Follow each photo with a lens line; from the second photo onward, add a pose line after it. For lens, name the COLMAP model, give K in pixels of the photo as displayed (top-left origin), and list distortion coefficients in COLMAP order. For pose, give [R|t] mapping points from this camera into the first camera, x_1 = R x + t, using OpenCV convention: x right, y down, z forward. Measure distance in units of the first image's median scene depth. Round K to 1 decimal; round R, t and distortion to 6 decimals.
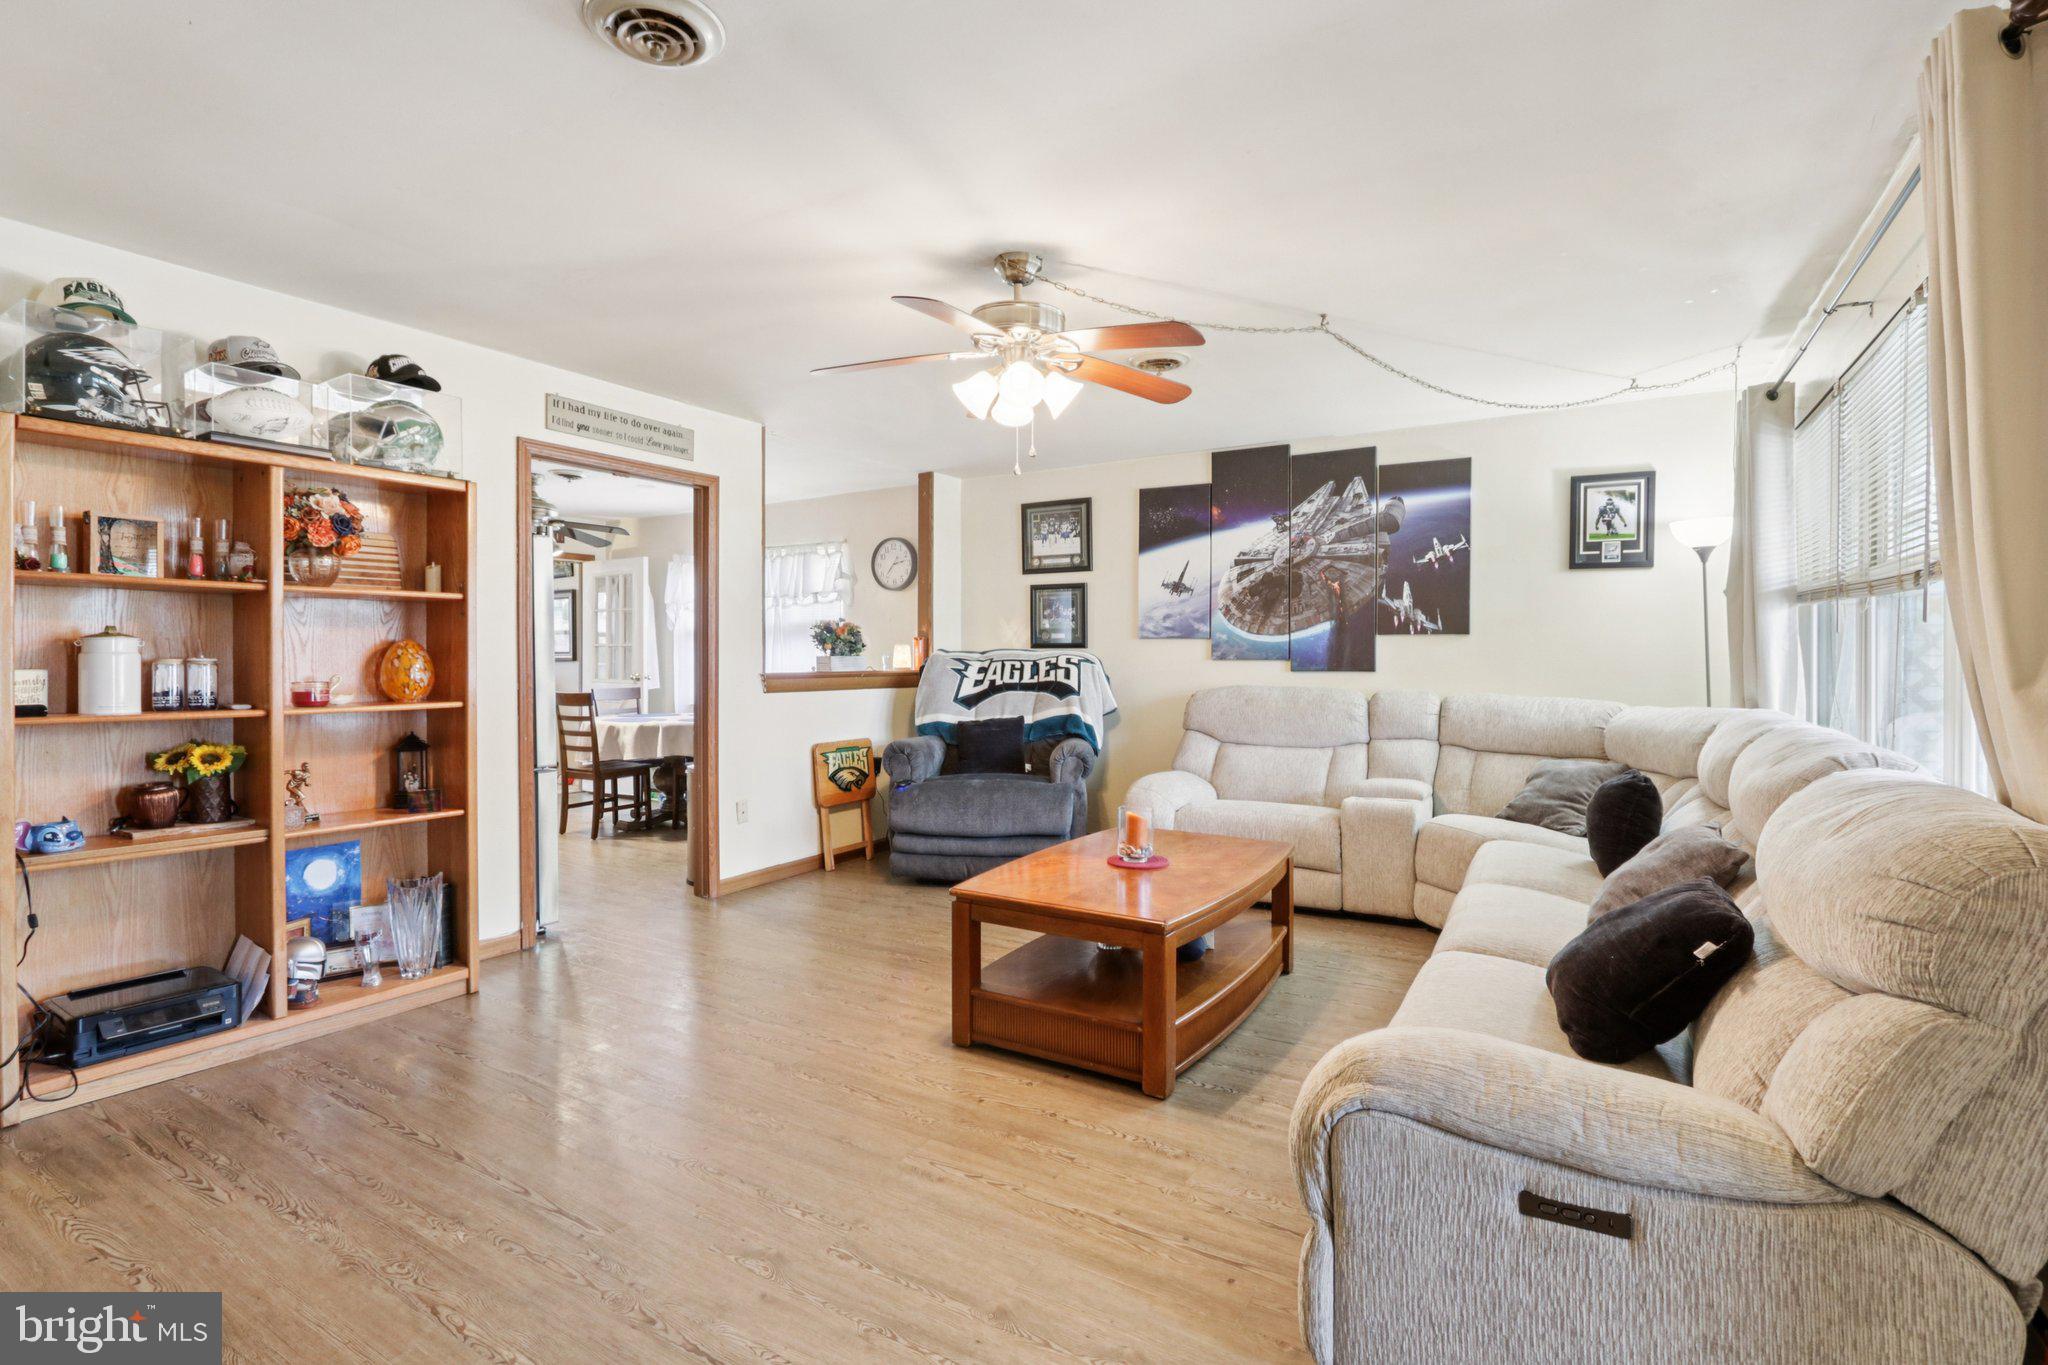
lens RADIAL K [[958.3, 0, 1033.9], [0, 958.3, 671.7], [0, 0, 1]] dist [-0.019395, 0.004644]
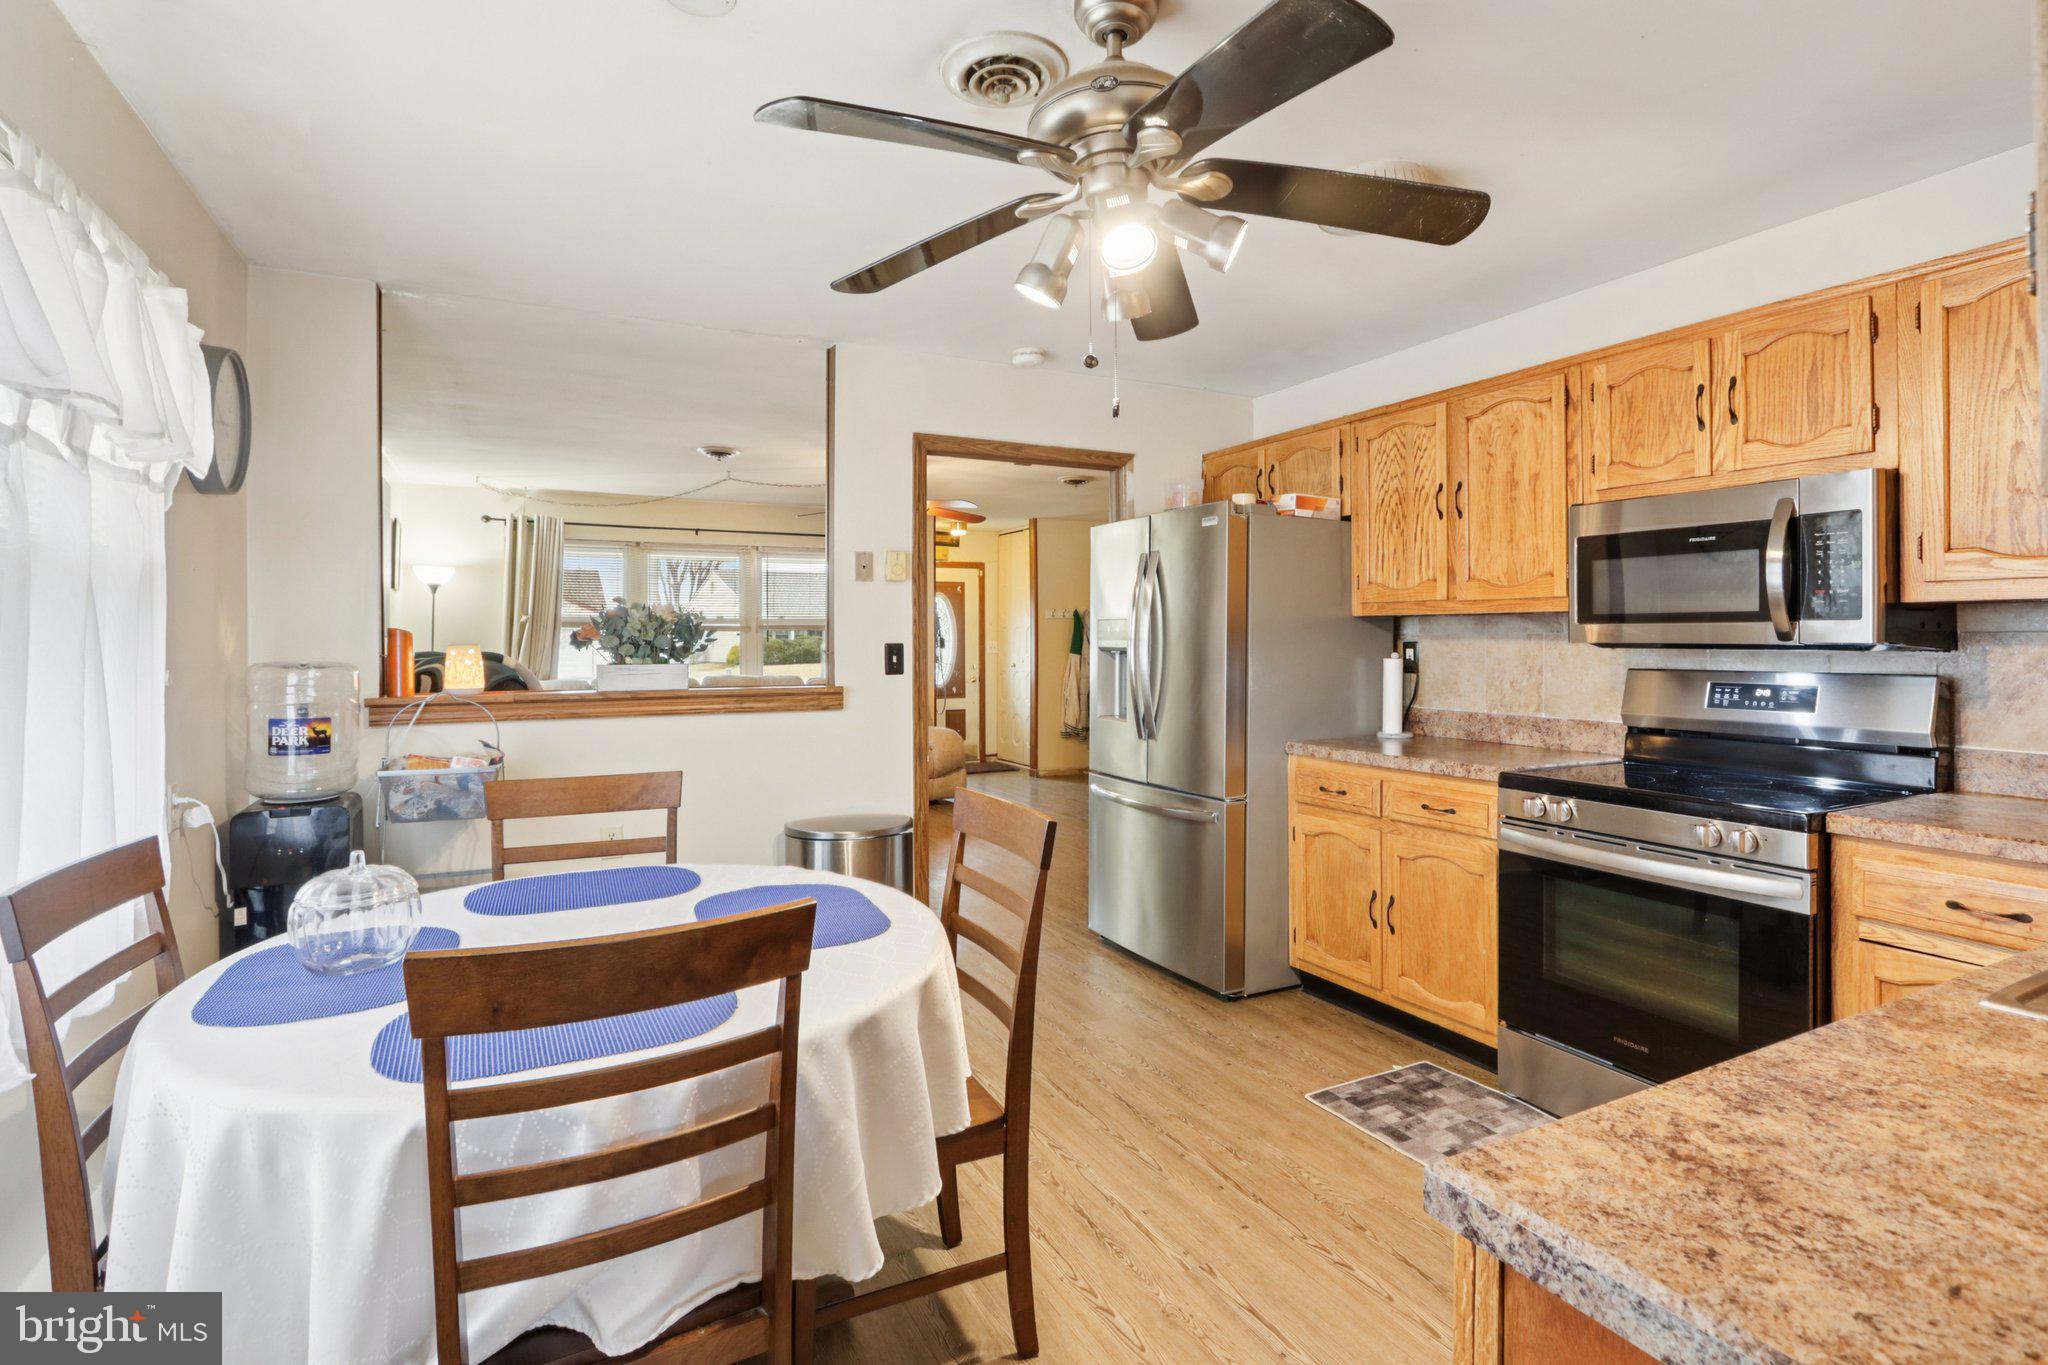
lens RADIAL K [[958.3, 0, 1011.0], [0, 958.3, 650.9], [0, 0, 1]] dist [-0.019395, 0.004644]
pose [[-0.827774, -0.000958, 0.561061, -0.744968], [0.015524, 0.999577, 0.024610, -0.035912], [-0.560847, 0.029081, -0.827408, 1.387577]]
